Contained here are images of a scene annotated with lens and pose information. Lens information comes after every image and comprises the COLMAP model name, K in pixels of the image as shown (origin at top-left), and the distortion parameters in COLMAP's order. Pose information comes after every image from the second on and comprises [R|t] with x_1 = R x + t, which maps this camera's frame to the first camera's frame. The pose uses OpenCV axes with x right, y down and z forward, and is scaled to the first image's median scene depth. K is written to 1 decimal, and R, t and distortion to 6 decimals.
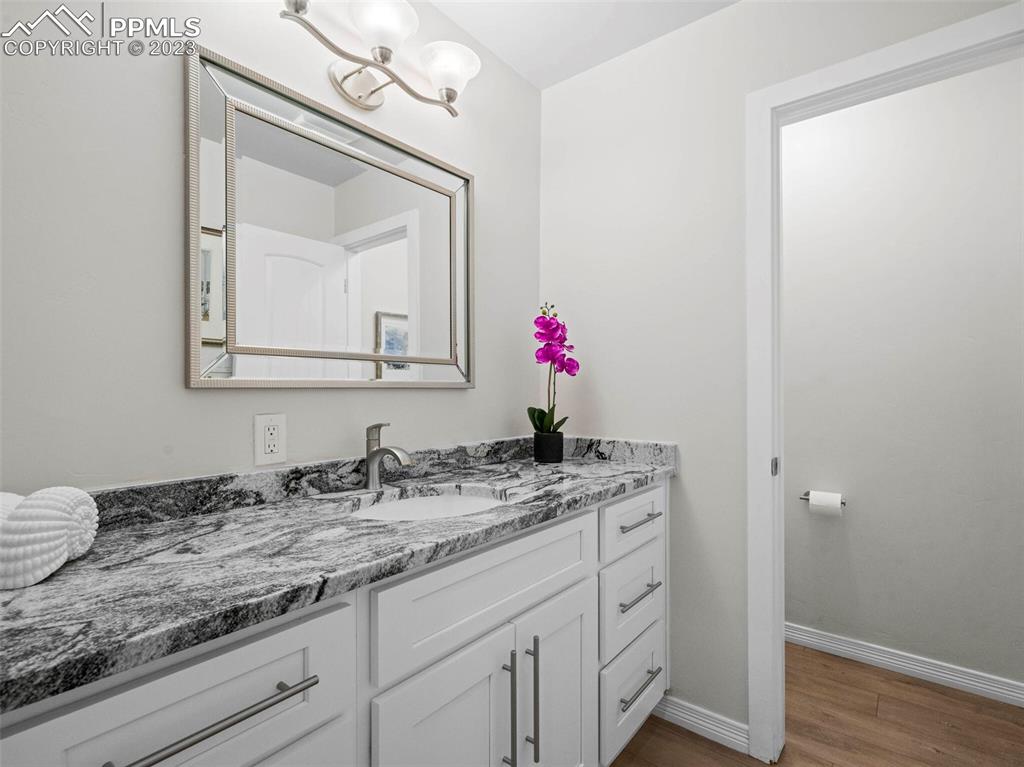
lens RADIAL K [[504.1, 0, 508.0], [0, 504.1, 379.7], [0, 0, 1]] dist [-0.001733, 0.001010]
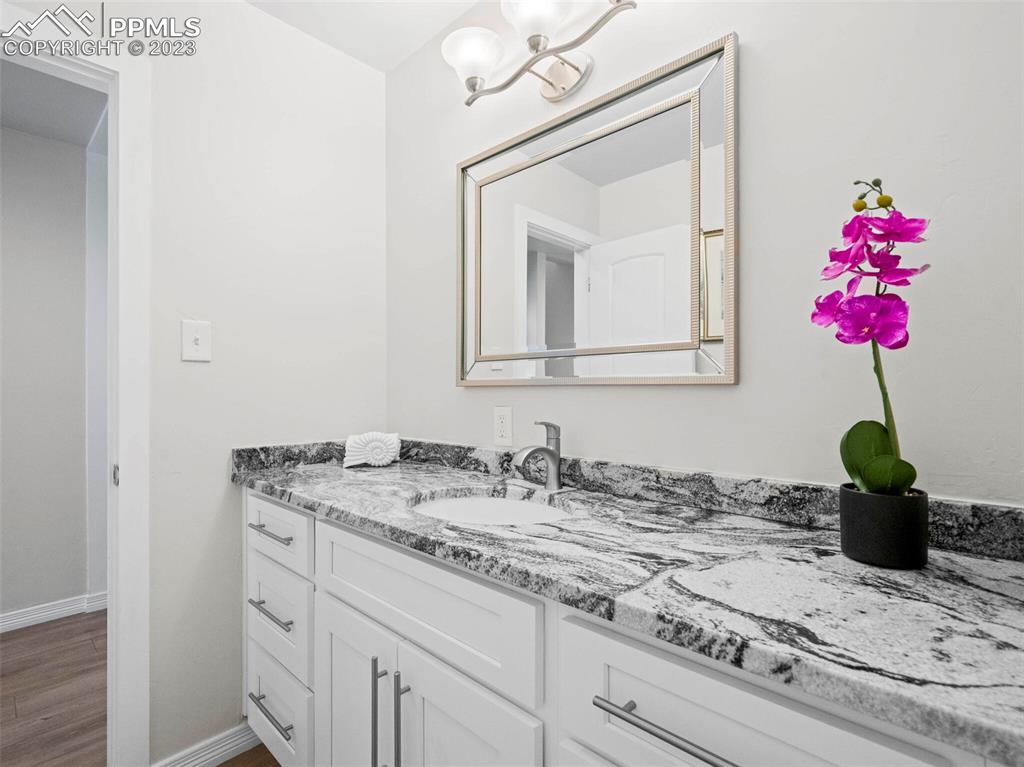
lens RADIAL K [[504.1, 0, 507.7], [0, 504.1, 392.3], [0, 0, 1]] dist [-0.001733, 0.001010]
pose [[-0.082173, 0.006933, -0.996594, 0.770573], [0.020122, 0.999783, 0.005296, 0.025781], [0.996415, -0.019619, -0.082295, 1.088991]]
